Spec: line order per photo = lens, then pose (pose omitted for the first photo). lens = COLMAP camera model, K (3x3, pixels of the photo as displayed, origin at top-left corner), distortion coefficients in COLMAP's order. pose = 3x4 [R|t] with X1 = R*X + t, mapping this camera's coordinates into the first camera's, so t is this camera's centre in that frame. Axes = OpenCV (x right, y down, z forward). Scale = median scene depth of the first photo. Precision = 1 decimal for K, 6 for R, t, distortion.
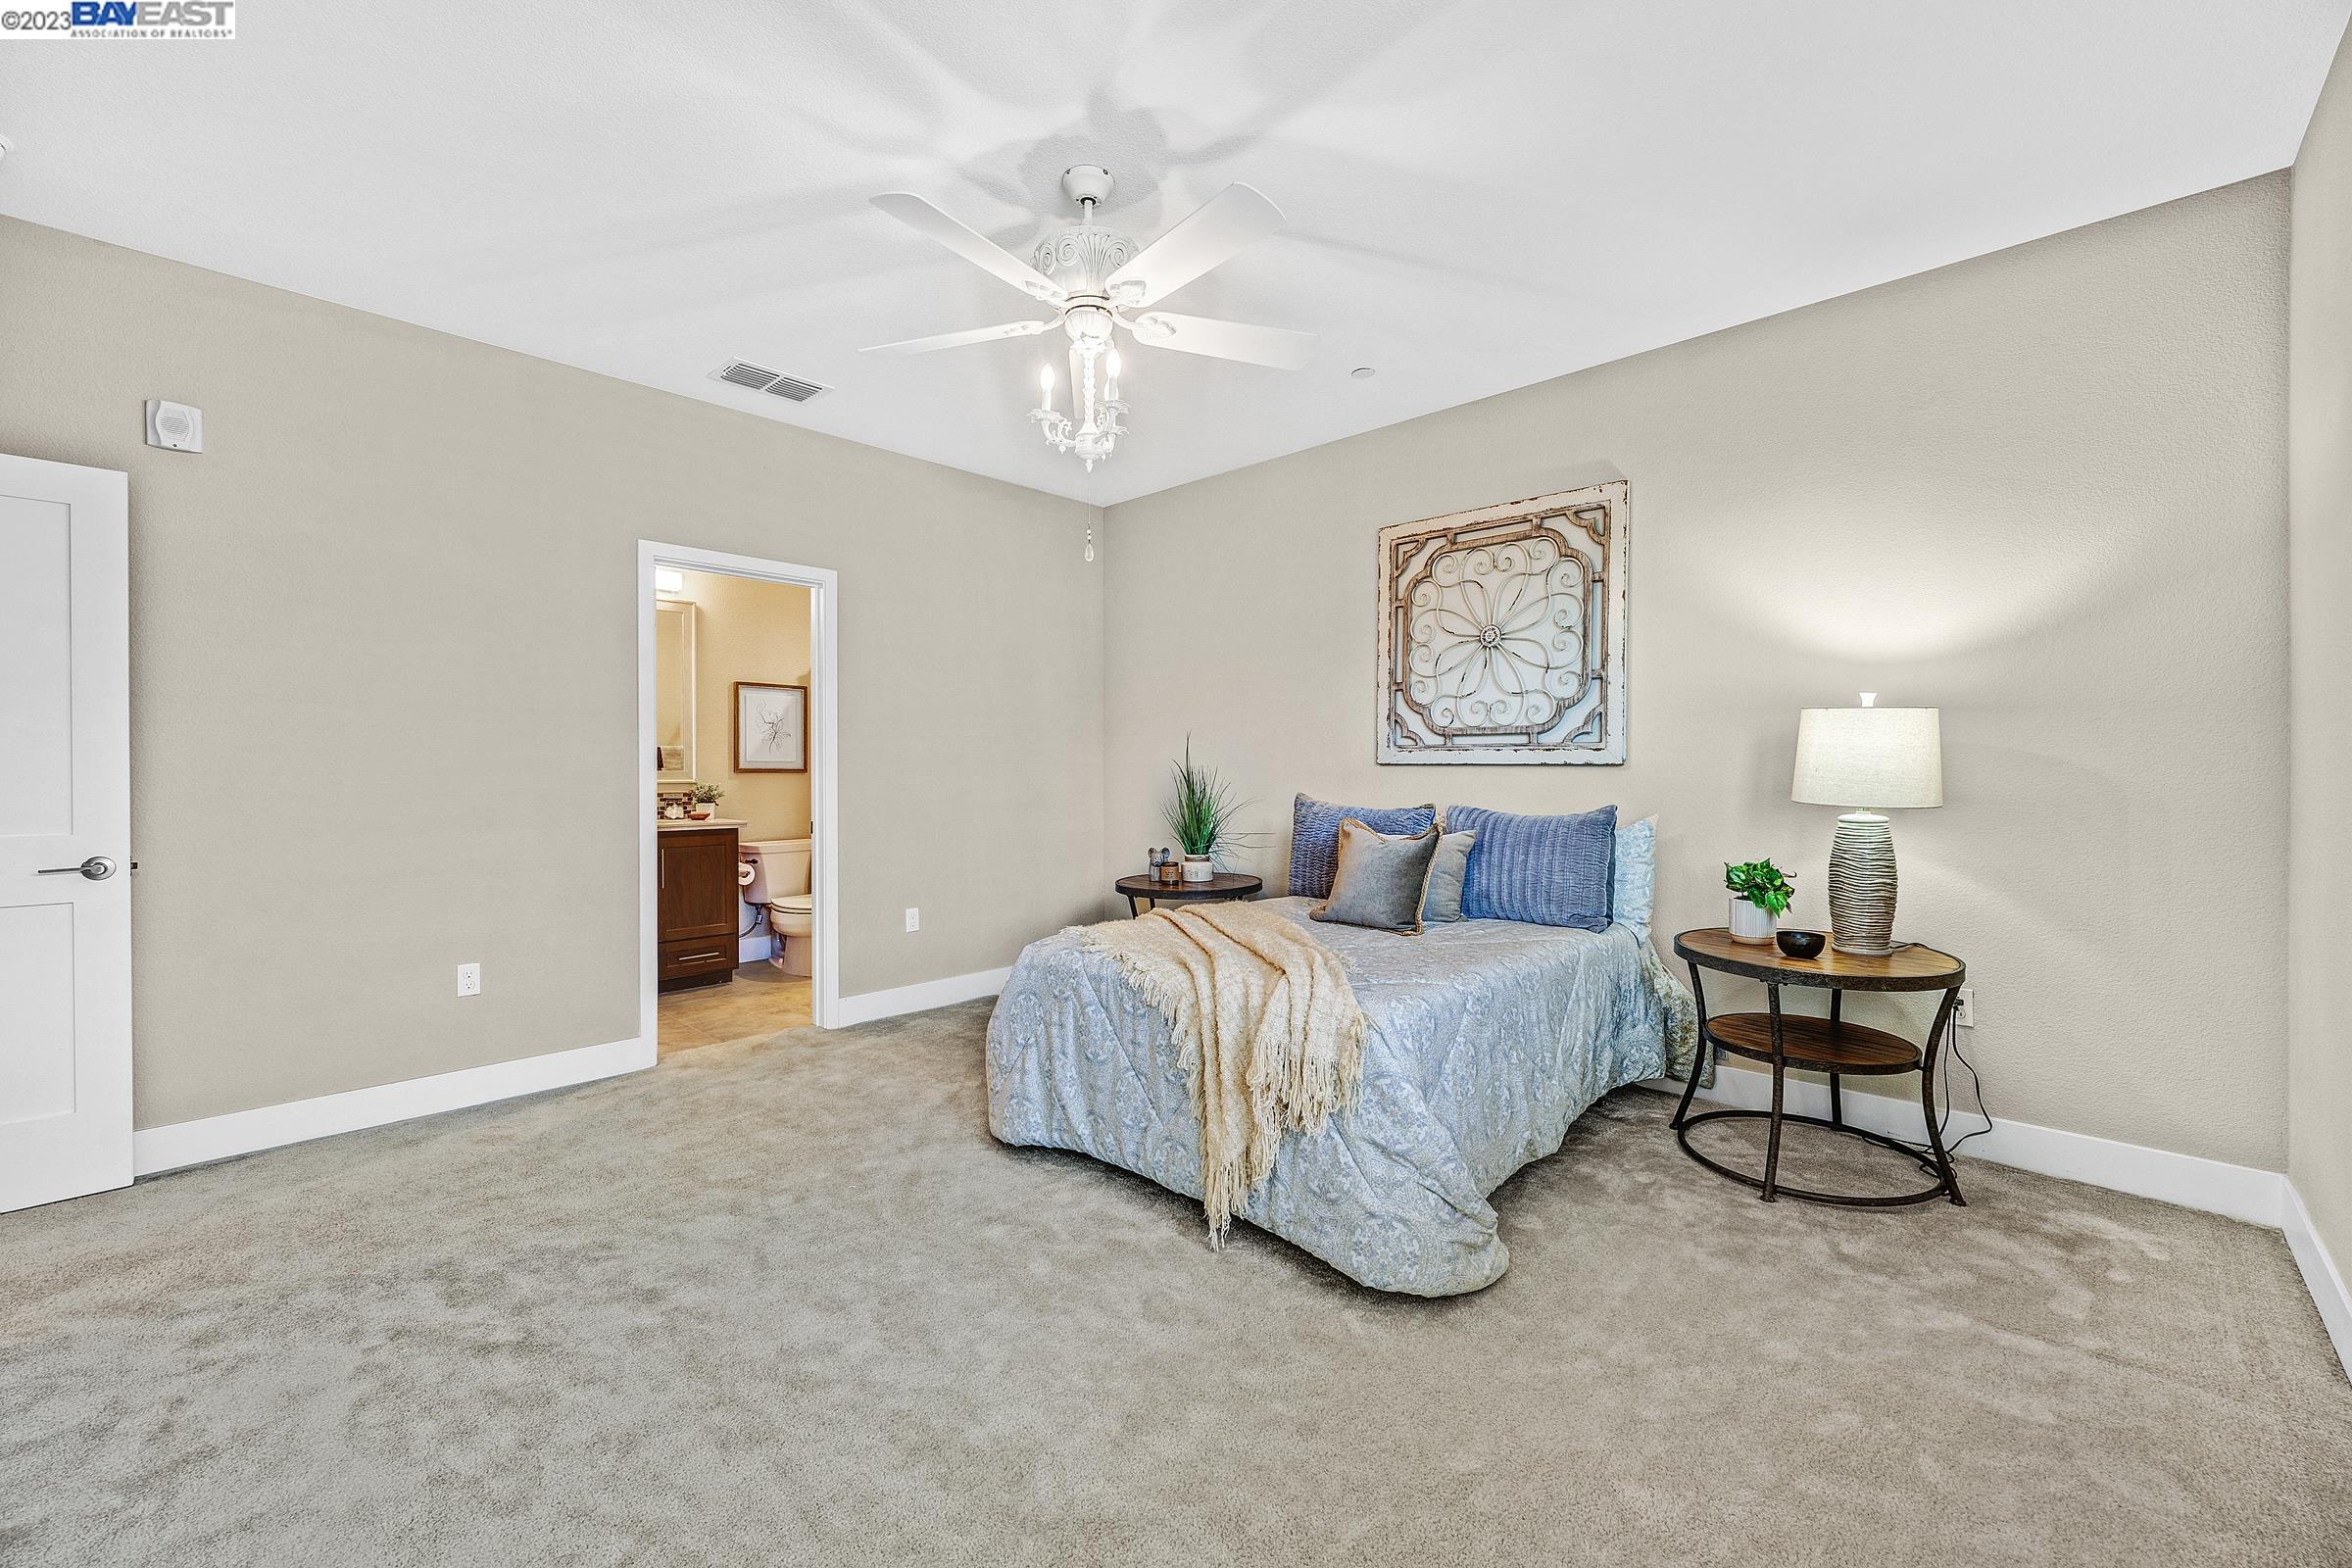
lens RADIAL K [[941.0, 0, 1163.3], [0, 941.0, 764.4], [0, 0, 1]] dist [0.000153, -0.000514]
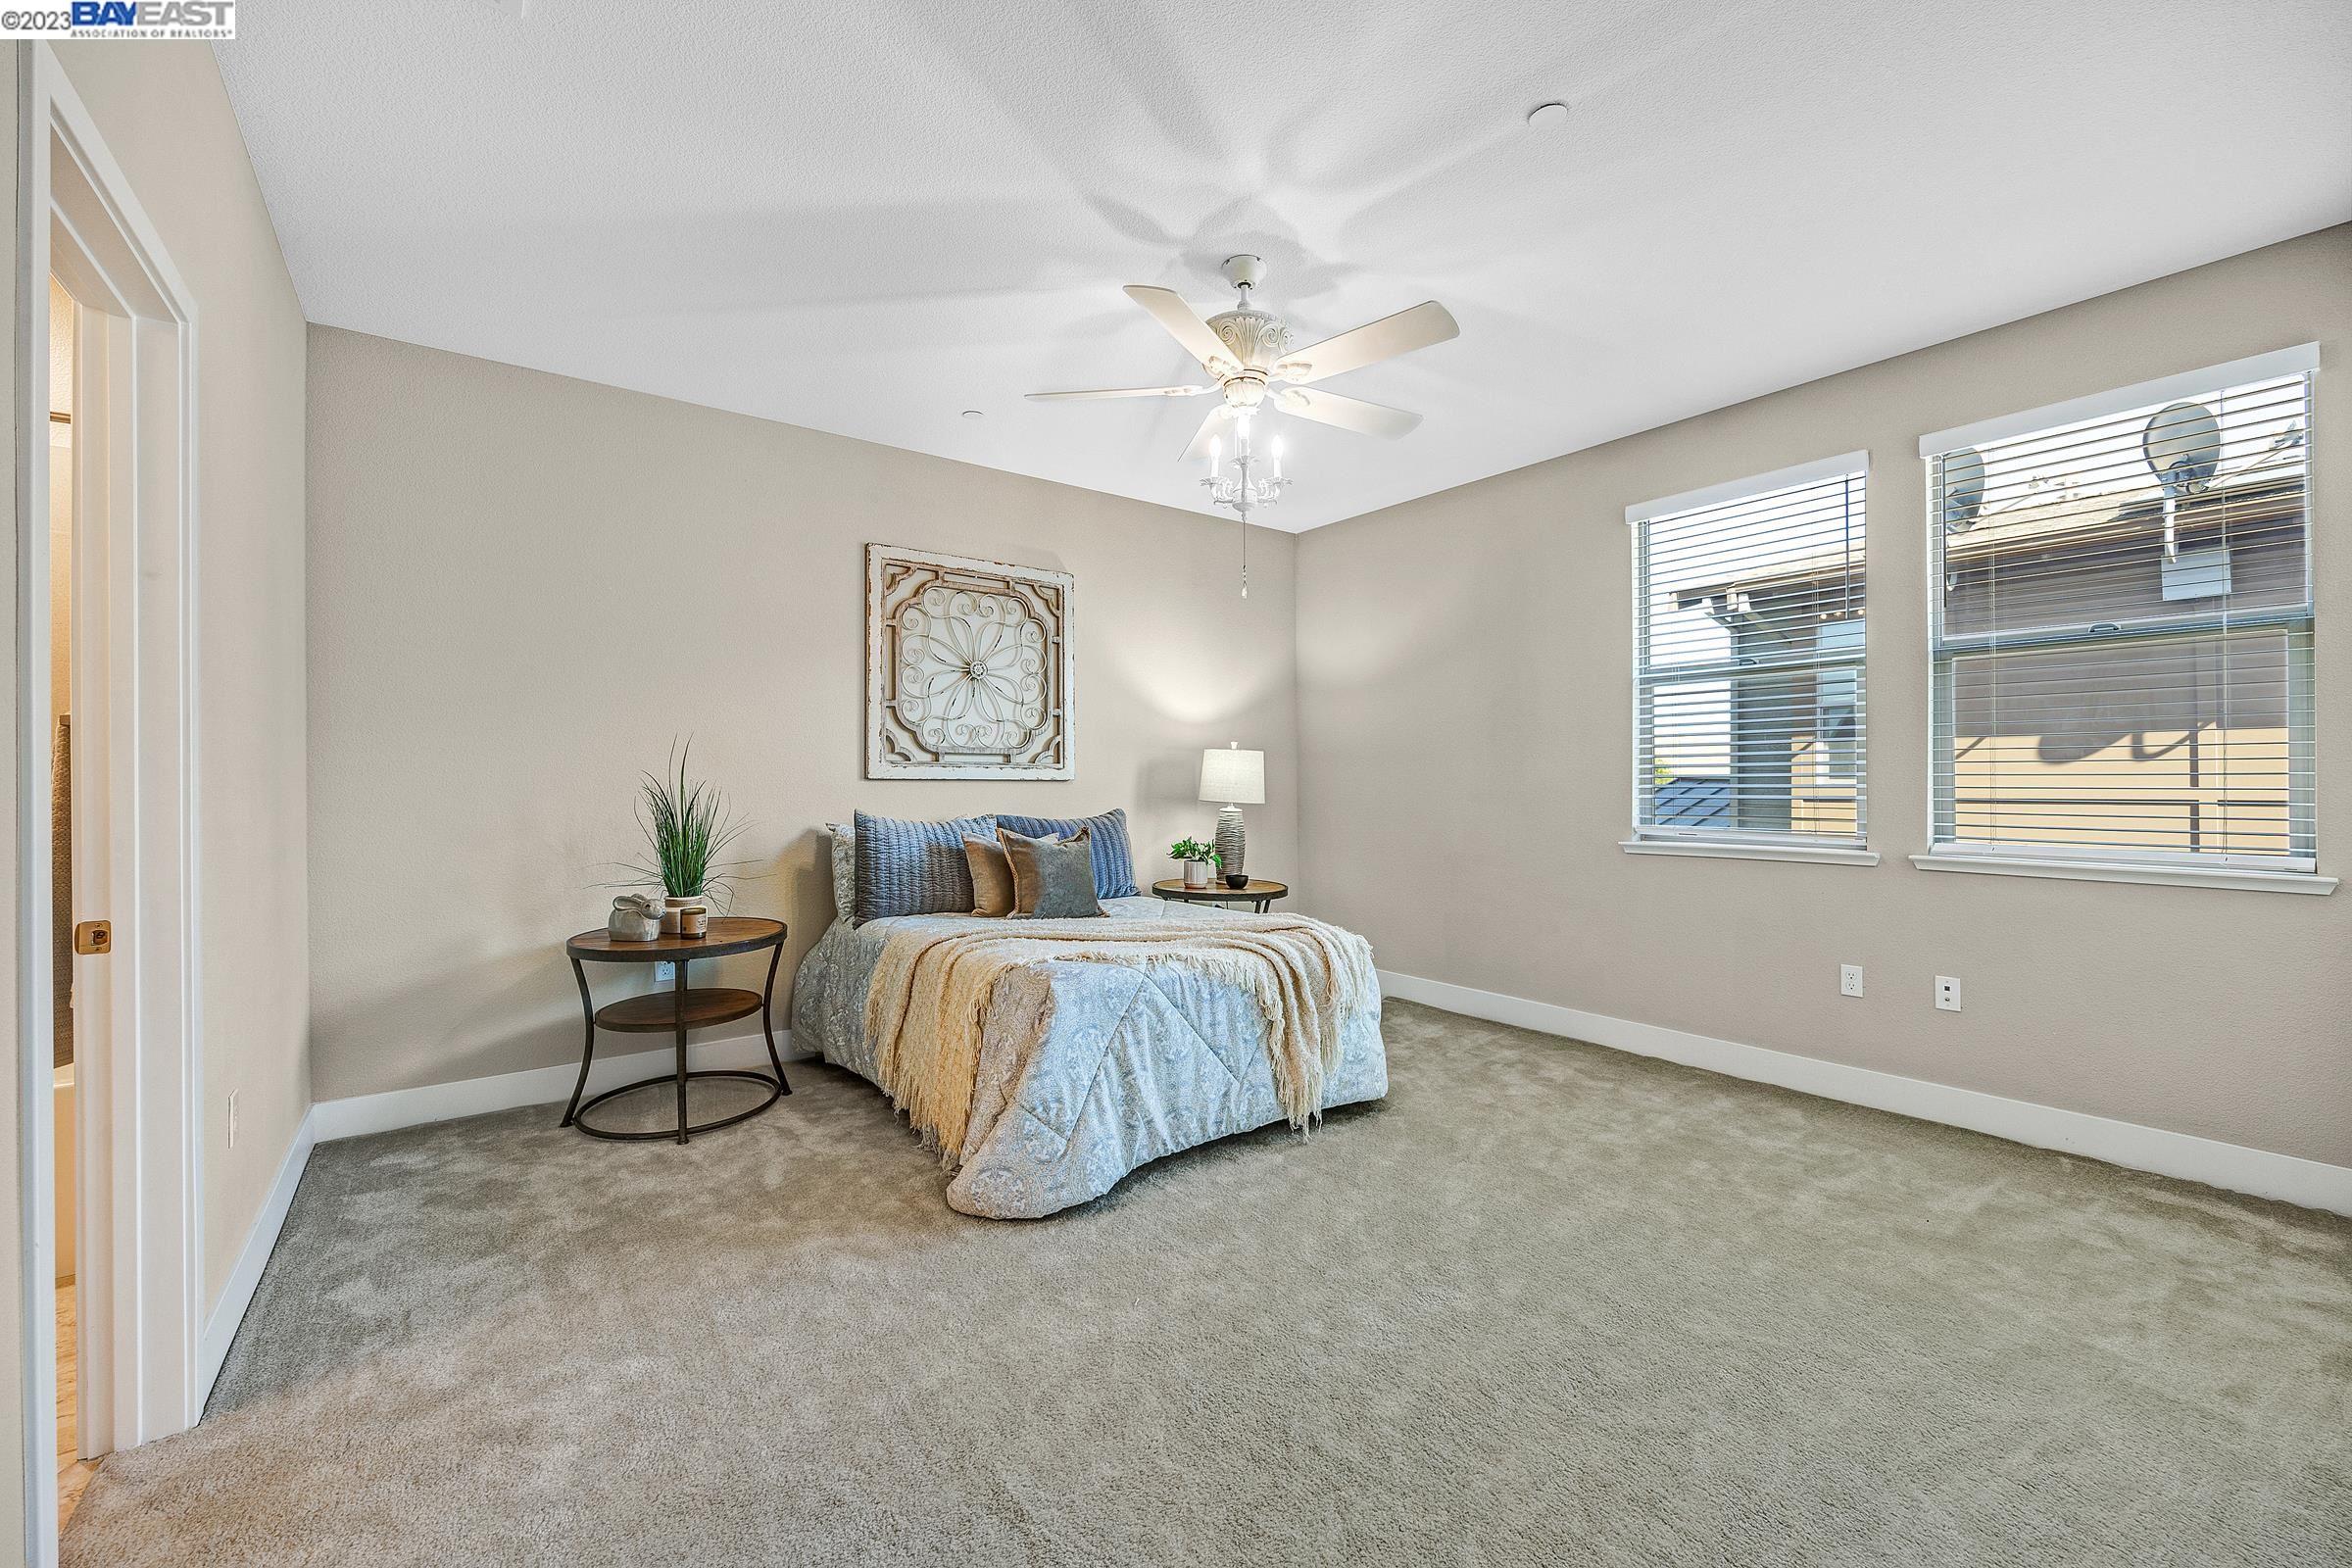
lens RADIAL K [[941.0, 0, 1155.7], [0, 941.0, 795.0], [0, 0, 1]] dist [0.000153, -0.000514]
pose [[0.166363, -0.030238, 0.985601, -0.787143], [-0.012093, 0.999392, 0.032702, -0.021738], [-0.985990, -0.017359, 0.165896, 0.588041]]
